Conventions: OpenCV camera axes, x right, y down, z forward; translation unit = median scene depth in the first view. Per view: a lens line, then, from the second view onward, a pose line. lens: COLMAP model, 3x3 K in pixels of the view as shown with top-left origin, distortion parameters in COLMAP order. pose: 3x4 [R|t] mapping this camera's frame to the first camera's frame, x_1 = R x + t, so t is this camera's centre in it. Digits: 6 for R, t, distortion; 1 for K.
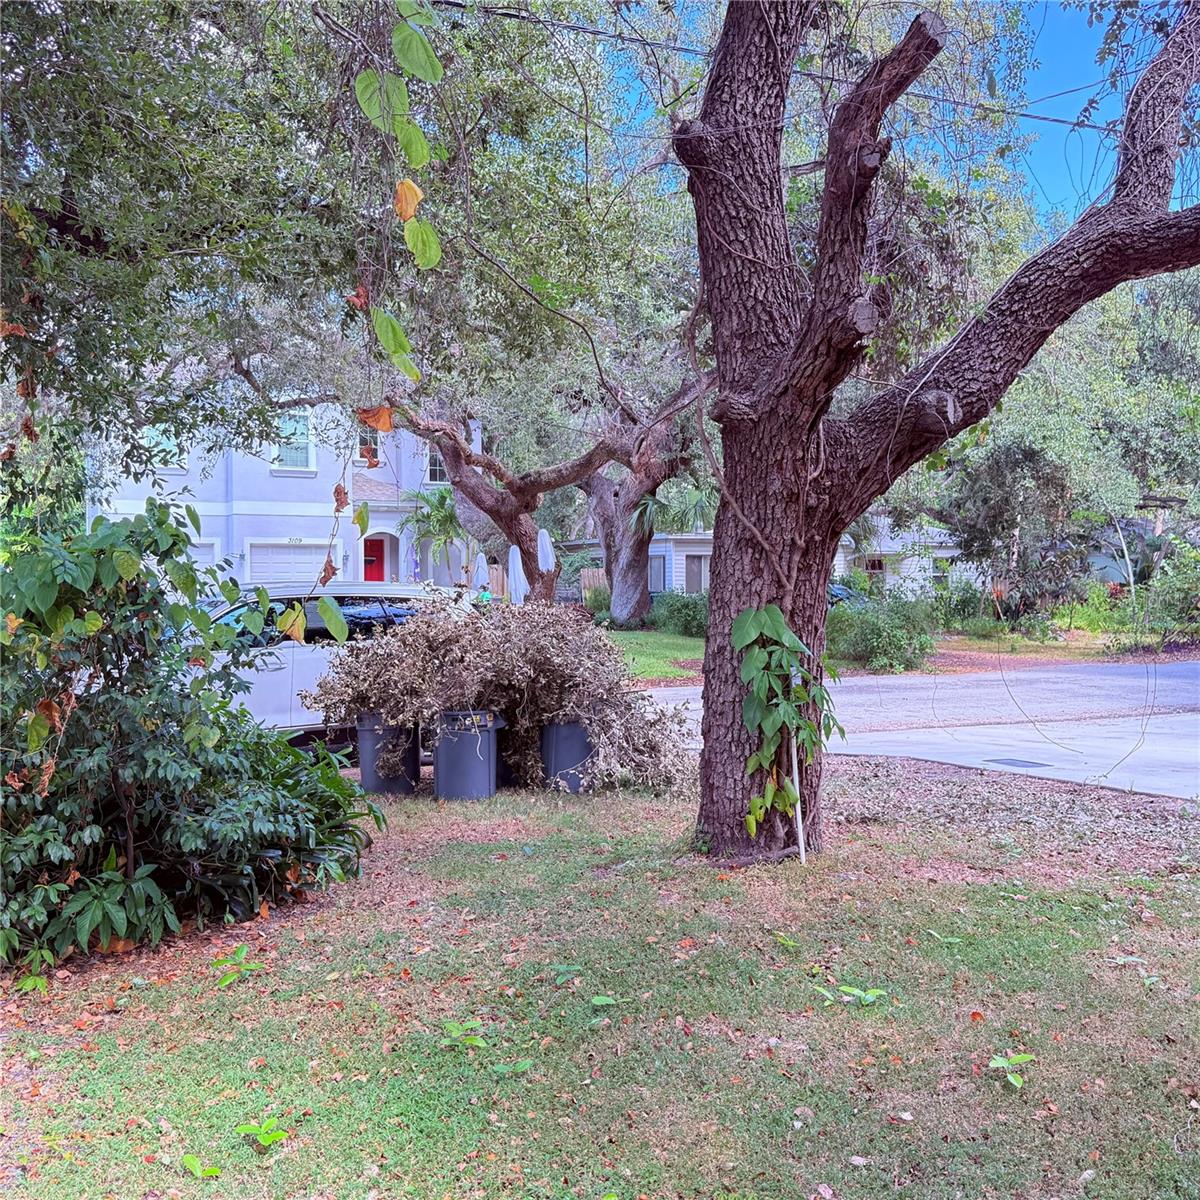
lens RADIAL K [[1051.3, 0, 600.0], [0, 1051.3, 600.0], [0, 0, 1]] dist [0.173279, -0.297958]
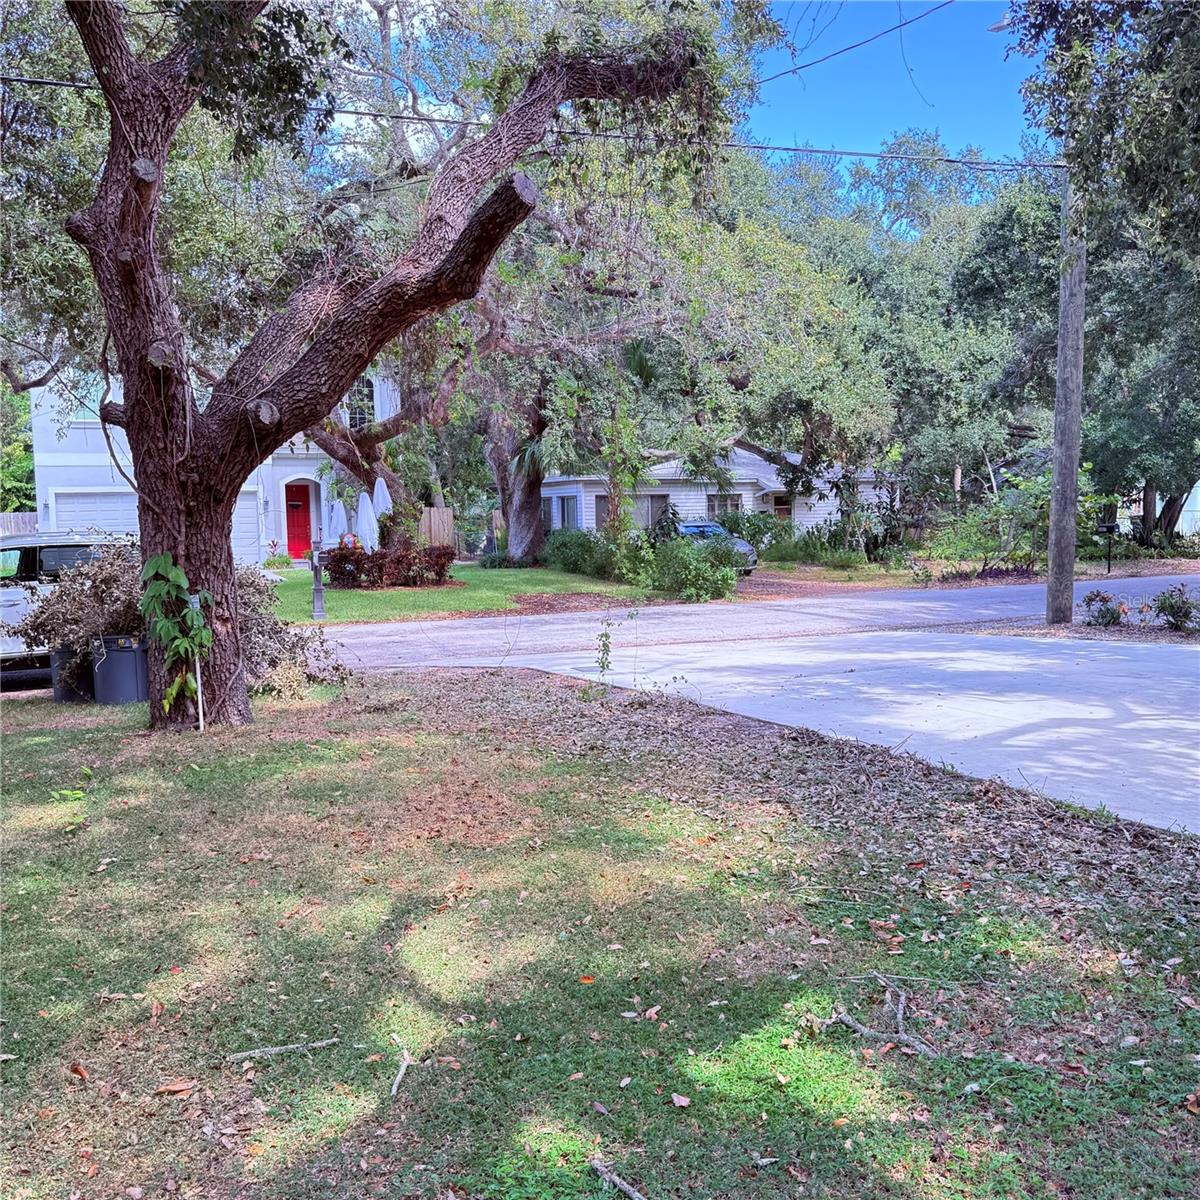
lens RADIAL K [[1051.3, 0, 600.0], [0, 1051.3, 600.0], [0, 0, 1]] dist [0.173279, -0.297958]
pose [[0.999351, -0.015591, -0.032484, 0.772675], [0.017517, 0.998051, 0.059888, -0.006496], [0.031487, -0.060418, 0.997676, -0.406275]]
